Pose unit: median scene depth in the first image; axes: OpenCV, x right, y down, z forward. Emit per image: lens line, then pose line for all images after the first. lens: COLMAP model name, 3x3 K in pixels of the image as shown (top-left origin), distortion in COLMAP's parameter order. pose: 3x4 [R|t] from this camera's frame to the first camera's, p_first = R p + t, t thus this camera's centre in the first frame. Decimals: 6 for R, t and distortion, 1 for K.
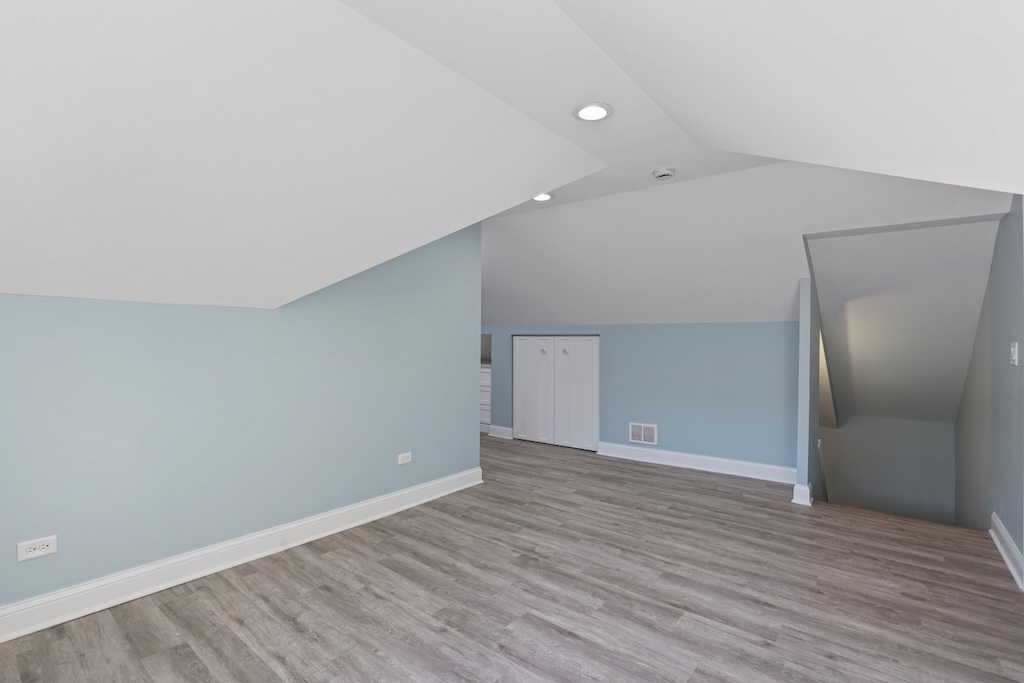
lens RADIAL K [[480.9, 0, 516.4], [0, 480.9, 338.8], [0, 0, 1]] dist [-0.029506, 0.004414]
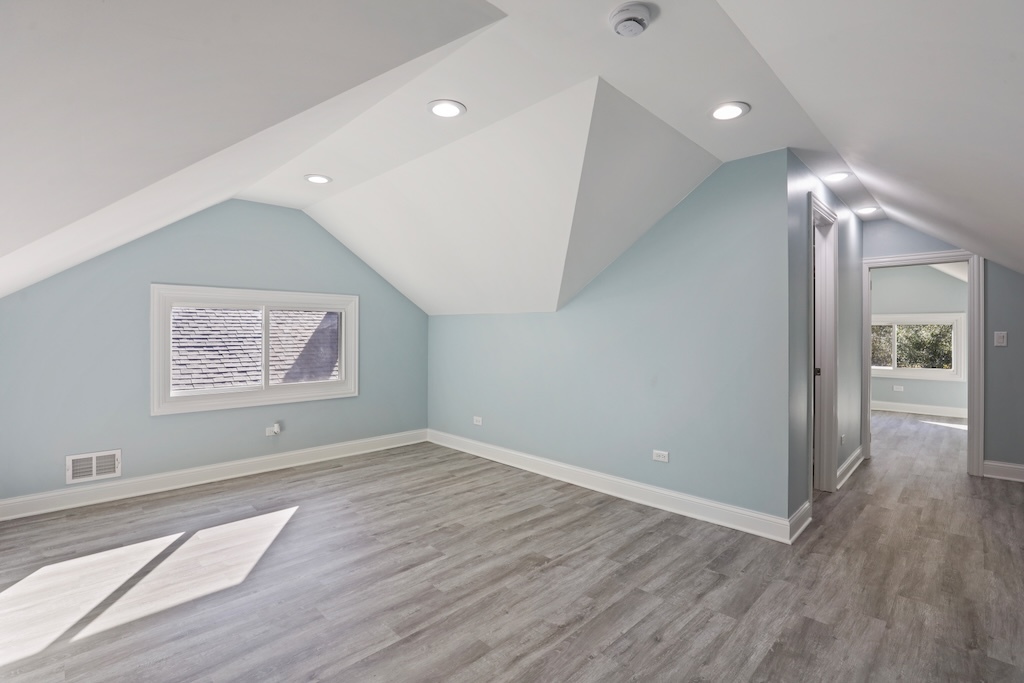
lens RADIAL K [[480.9, 0, 516.1], [0, 480.9, 334.7], [0, 0, 1]] dist [-0.029506, 0.004414]
pose [[-0.122982, -0.001522, -0.992408, 0.983069], [-0.002744, 0.999996, -0.001194, 0.010677], [0.992405, 0.002577, -0.122985, 1.076828]]
